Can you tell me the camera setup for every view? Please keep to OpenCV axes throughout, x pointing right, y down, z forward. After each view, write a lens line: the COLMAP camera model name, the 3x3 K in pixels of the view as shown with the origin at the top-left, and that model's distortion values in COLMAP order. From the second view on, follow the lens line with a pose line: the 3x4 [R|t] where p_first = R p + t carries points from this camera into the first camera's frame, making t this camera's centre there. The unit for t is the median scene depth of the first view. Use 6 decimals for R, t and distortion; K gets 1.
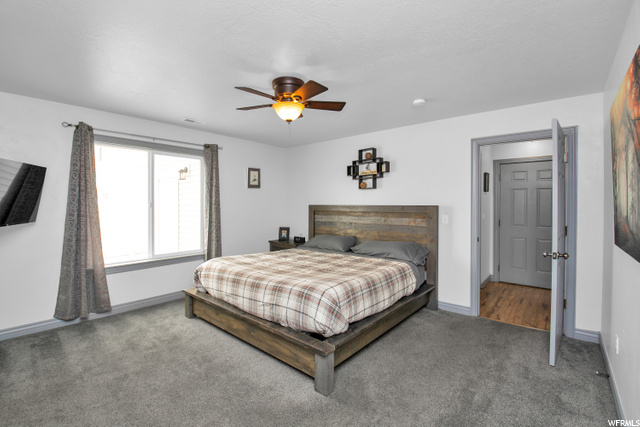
lens RADIAL K [[285.3, 0, 320.0], [0, 285.3, 213.5], [0, 0, 1]] dist [0.001295, -0.019326]
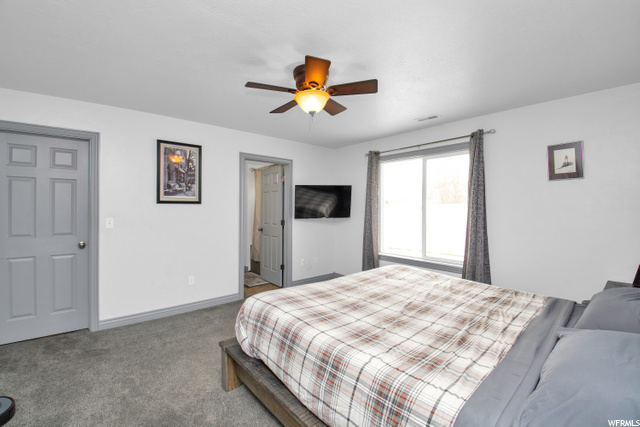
lens RADIAL K [[285.3, 0, 320.0], [0, 285.3, 213.5], [0, 0, 1]] dist [0.001295, -0.019326]
pose [[-0.140478, 0.013605, -0.989990, 0.515810], [-0.035137, 0.999207, 0.018718, -0.016169], [0.989460, 0.037415, -0.139888, 0.766274]]
